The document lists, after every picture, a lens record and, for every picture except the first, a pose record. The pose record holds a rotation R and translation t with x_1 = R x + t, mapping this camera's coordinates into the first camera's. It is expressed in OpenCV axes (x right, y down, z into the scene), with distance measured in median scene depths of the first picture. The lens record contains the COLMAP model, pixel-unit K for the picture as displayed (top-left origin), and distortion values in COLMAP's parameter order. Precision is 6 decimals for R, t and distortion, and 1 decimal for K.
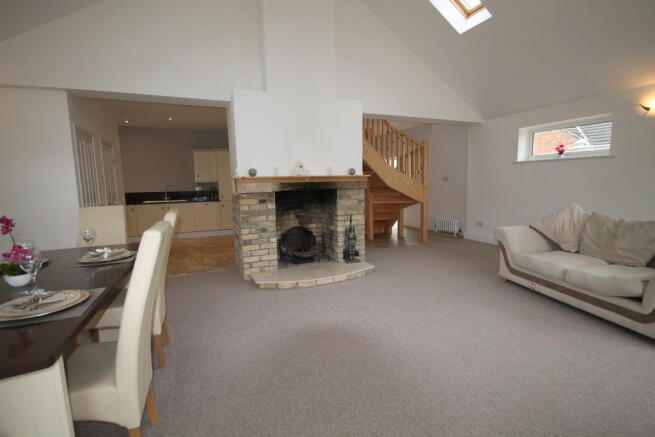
lens RADIAL K [[308.7, 0, 327.7], [0, 308.7, 215.7], [0, 0, 1]] dist [0.000157, 0.000003]
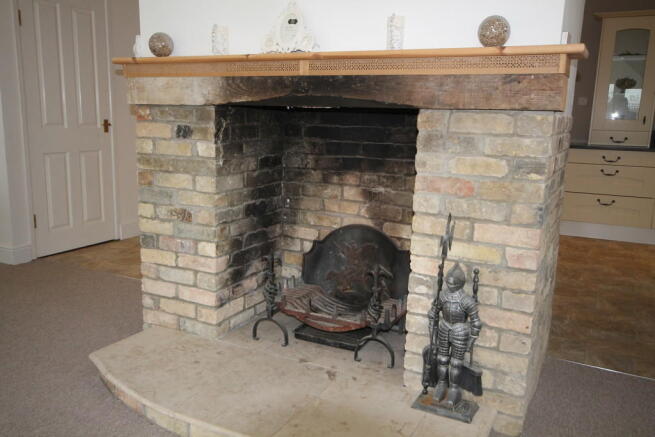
lens RADIAL K [[578.0, 0, 326.7], [0, 578.0, 222.6], [0, 0, 1]] dist [0.001196, -0.000974]
pose [[0.634459, 0.181749, -0.751285, 0.379790], [-0.119743, 0.983340, 0.136765, -0.053060], [0.763625, 0.003189, 0.645652, 0.695292]]
